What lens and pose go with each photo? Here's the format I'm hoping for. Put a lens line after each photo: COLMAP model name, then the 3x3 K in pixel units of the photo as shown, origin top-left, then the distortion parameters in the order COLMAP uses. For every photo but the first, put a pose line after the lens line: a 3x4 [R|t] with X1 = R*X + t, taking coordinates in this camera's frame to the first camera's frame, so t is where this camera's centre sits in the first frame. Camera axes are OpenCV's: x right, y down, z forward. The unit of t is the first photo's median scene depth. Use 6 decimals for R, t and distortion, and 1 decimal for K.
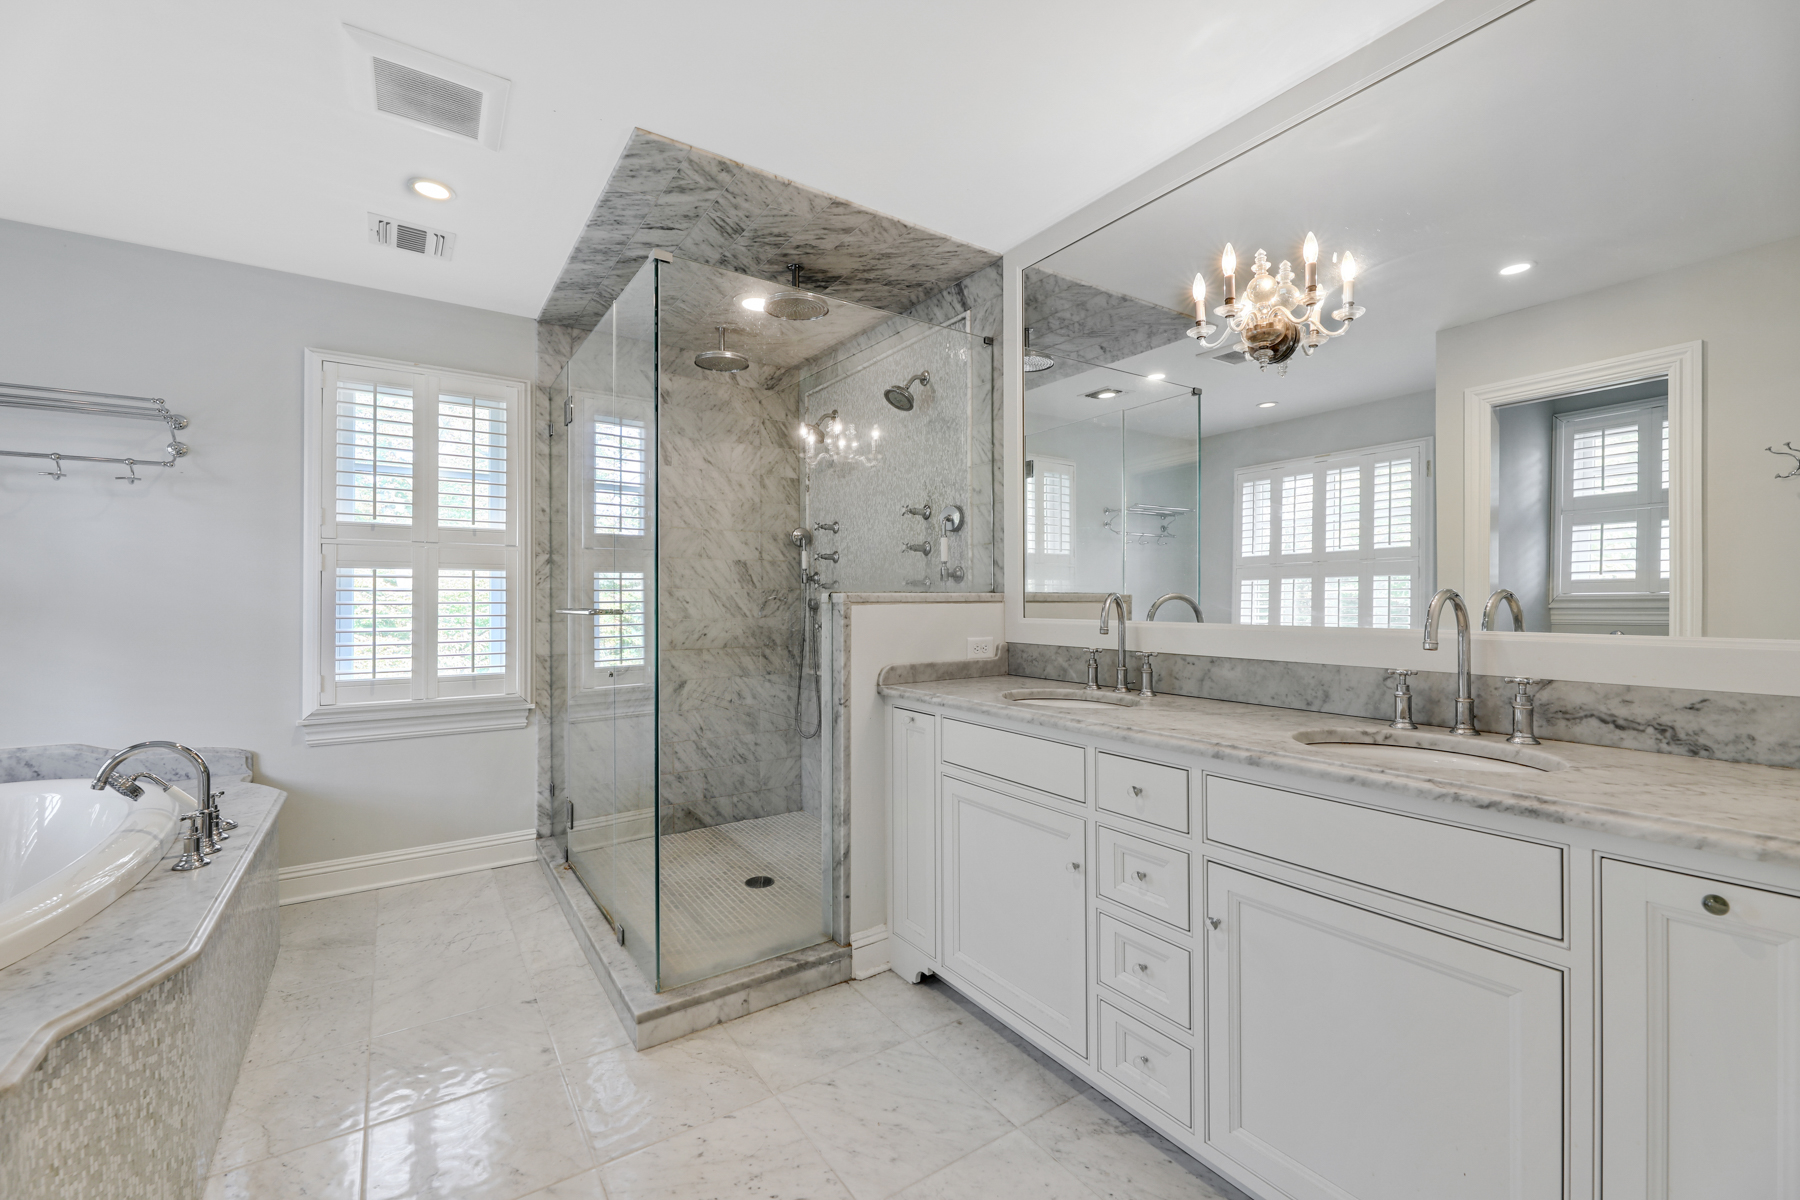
lens RADIAL K [[733.6, 0, 896.0], [0, 733.6, 596.8], [0, 0, 1]] dist [-0.000750, -0.000317]
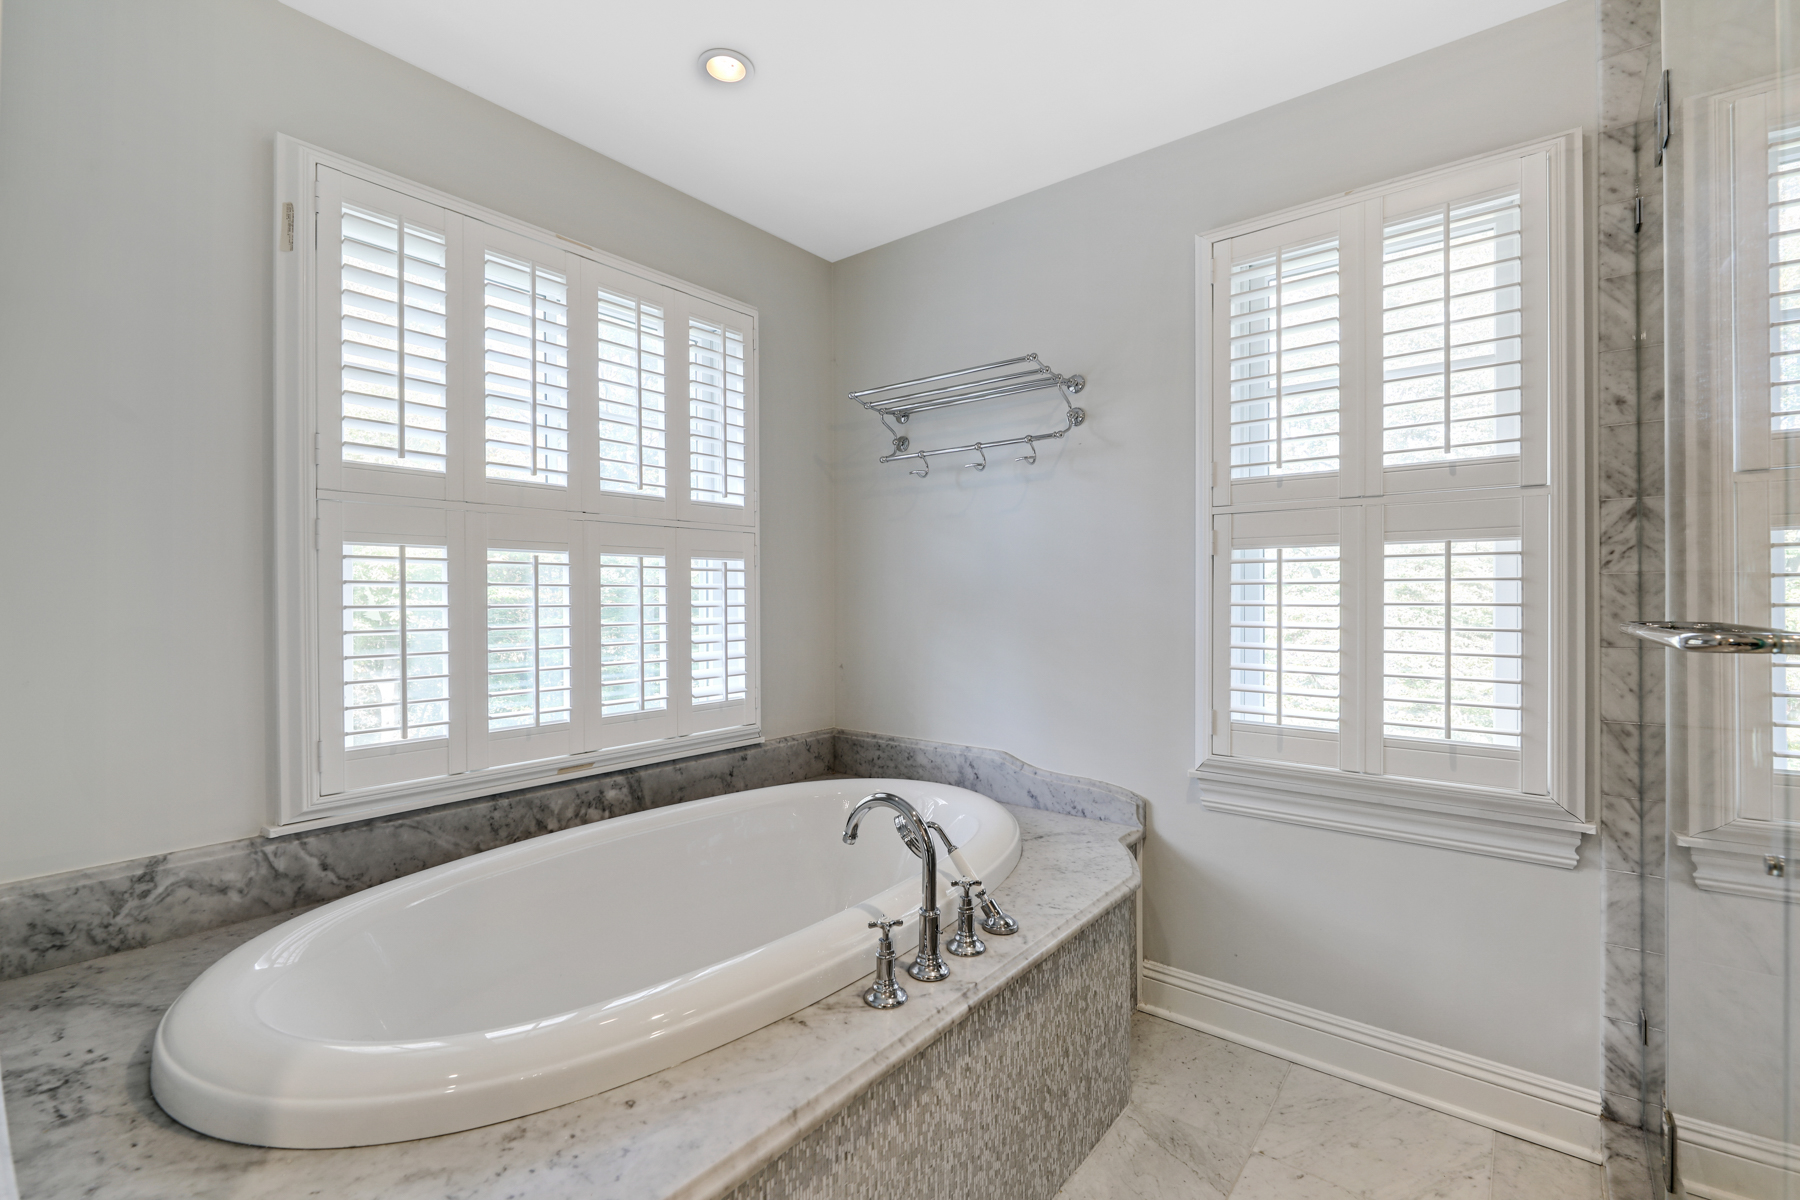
lens RADIAL K [[794.0, 0, 897.8], [0, 794.0, 596.7], [0, 0, 1]] dist [0.010530, -0.007139]
pose [[0.293884, 0.001235, -0.955840, -0.153332], [0.003937, 0.999989, 0.002503, -0.000288], [0.955833, -0.004499, 0.293876, 0.464103]]
